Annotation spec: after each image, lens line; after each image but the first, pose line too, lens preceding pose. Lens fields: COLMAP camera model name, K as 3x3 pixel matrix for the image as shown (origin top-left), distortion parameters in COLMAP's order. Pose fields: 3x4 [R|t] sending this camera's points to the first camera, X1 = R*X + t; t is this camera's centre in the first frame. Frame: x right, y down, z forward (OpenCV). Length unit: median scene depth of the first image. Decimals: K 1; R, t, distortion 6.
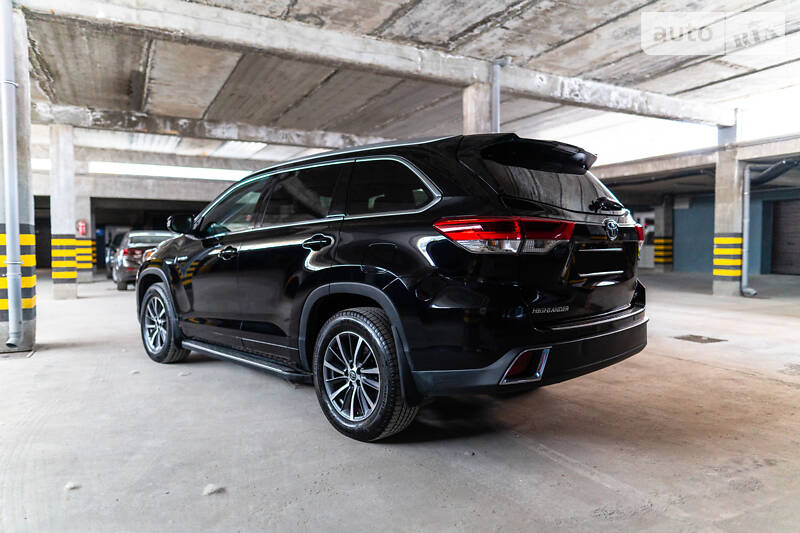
lens RADIAL K [[548.9, 0, 400.0], [0, 548.9, 266.5], [0, 0, 1]] dist [-0.000195, 0.003714]
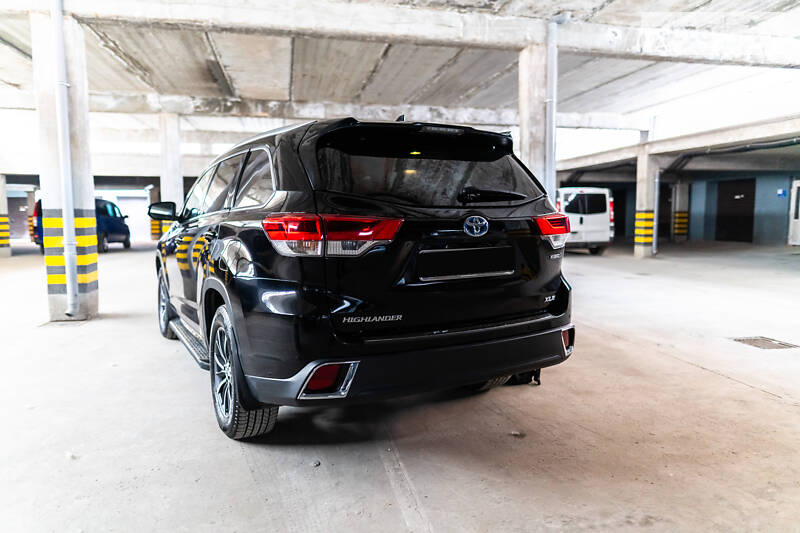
lens RADIAL K [[548.9, 0, 400.0], [0, 548.9, 266.5], [0, 0, 1]] dist [-0.000195, 0.003714]
pose [[0.963966, 0.021954, -0.265119, 0.199746], [-0.007661, 0.998467, 0.054825, -0.019700], [0.265916, -0.050818, 0.962656, 0.058966]]
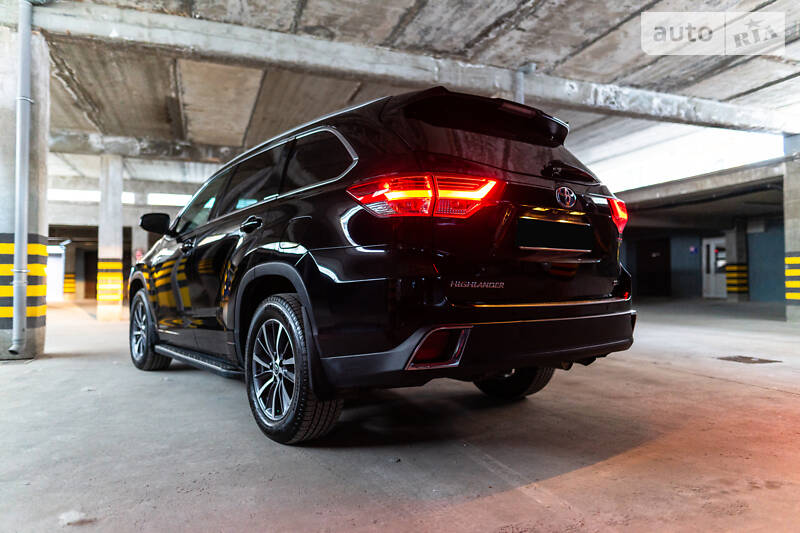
lens RADIAL K [[548.9, 0, 400.0], [0, 548.9, 266.5], [0, 0, 1]] dist [-0.000195, 0.003714]
pose [[0.992186, -0.005589, -0.124645, 0.094946], [-0.002944, 0.997669, -0.068169, 0.039440], [0.124736, 0.068003, 0.989857, 0.056187]]
